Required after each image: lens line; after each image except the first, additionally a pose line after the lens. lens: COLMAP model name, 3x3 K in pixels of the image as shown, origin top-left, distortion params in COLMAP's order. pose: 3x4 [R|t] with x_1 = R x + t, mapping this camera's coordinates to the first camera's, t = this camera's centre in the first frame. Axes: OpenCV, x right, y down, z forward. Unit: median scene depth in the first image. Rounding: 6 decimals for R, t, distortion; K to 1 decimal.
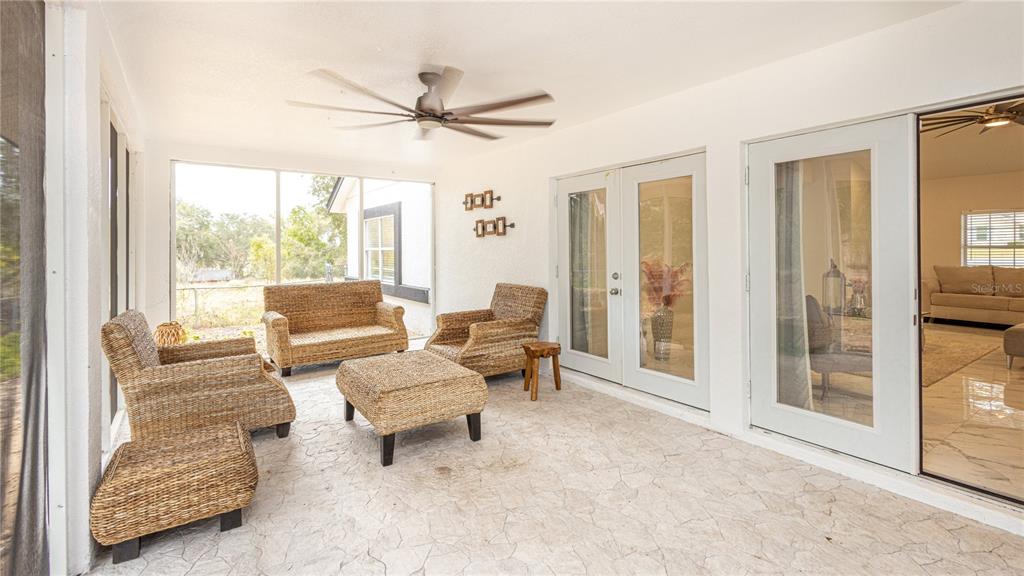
lens RADIAL K [[468.4, 0, 512.9], [0, 468.4, 252.2], [0, 0, 1]] dist [0.004373, -0.000251]
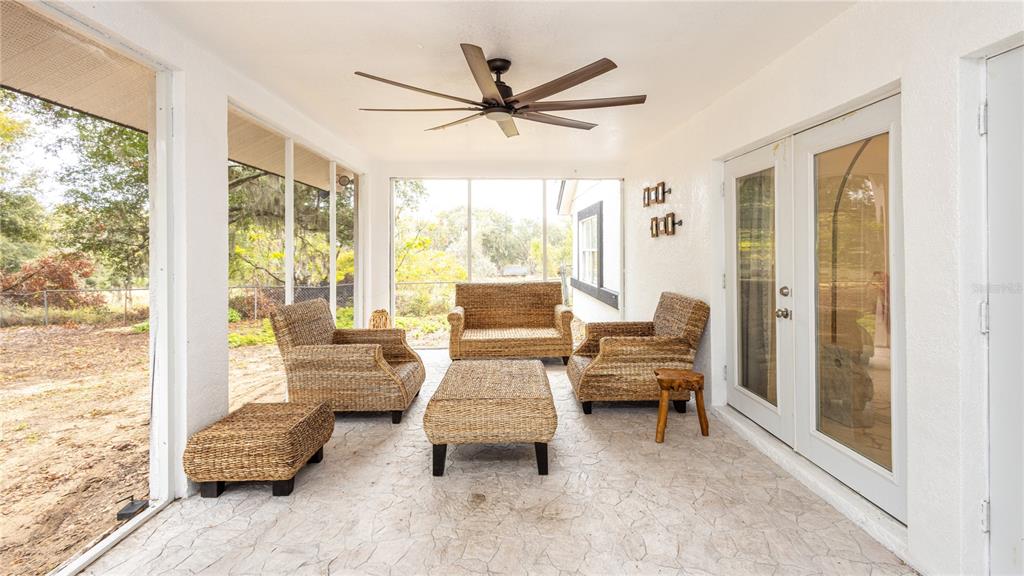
lens RADIAL K [[468.4, 0, 512.9], [0, 468.4, 252.2], [0, 0, 1]] dist [0.004373, -0.000251]
pose [[0.830869, 0.005335, -0.556443, 0.262673], [-0.005399, 0.999984, 0.001527, -0.005928], [0.556442, 0.001735, 0.830885, 0.187163]]
